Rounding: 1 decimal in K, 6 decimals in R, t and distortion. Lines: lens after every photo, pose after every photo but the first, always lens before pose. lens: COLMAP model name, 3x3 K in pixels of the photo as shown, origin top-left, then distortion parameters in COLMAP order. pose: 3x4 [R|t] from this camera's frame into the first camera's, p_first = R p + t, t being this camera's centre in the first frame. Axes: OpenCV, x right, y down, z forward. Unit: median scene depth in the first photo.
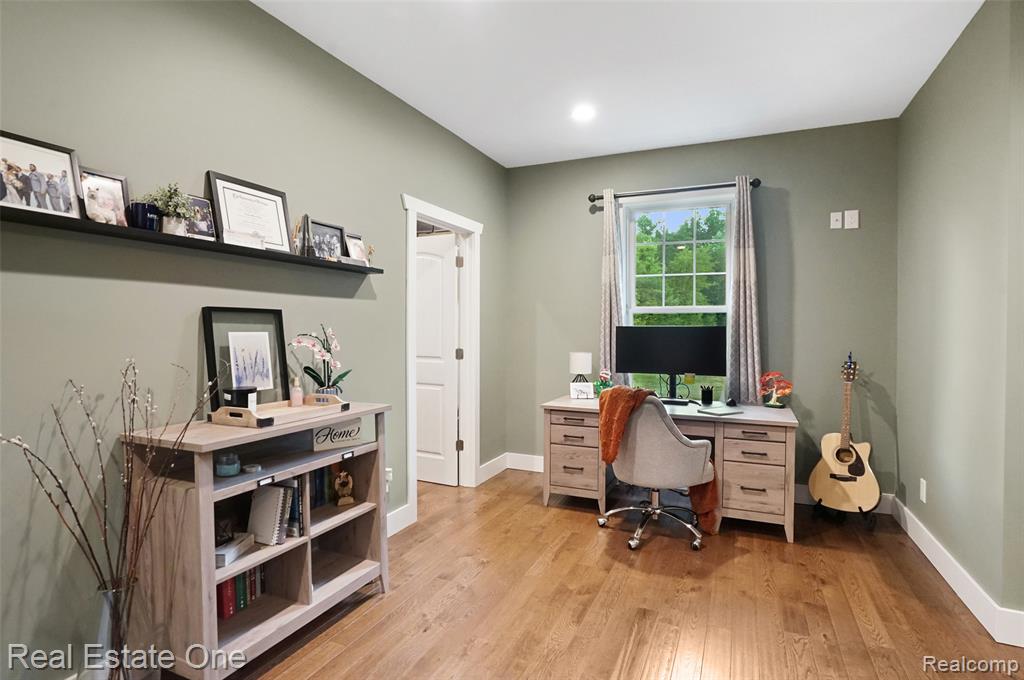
lens RADIAL K [[544.2, 0, 505.2], [0, 544.2, 344.3], [0, 0, 1]] dist [-0.020714, 0.014704]
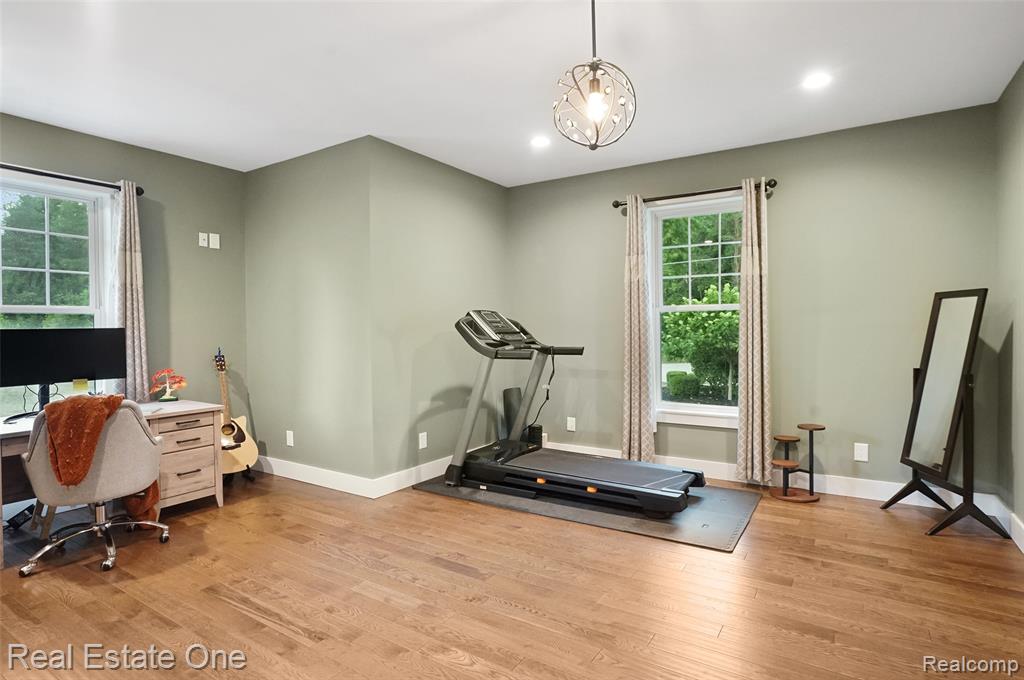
lens RADIAL K [[544.2, 0, 502.7], [0, 544.2, 332.8], [0, 0, 1]] dist [-0.020714, 0.014704]
pose [[0.161684, -0.015494, 0.986721, -0.525957], [0.040515, 0.999138, 0.009050, -0.004963], [-0.986010, 0.038514, 0.162173, 0.165031]]
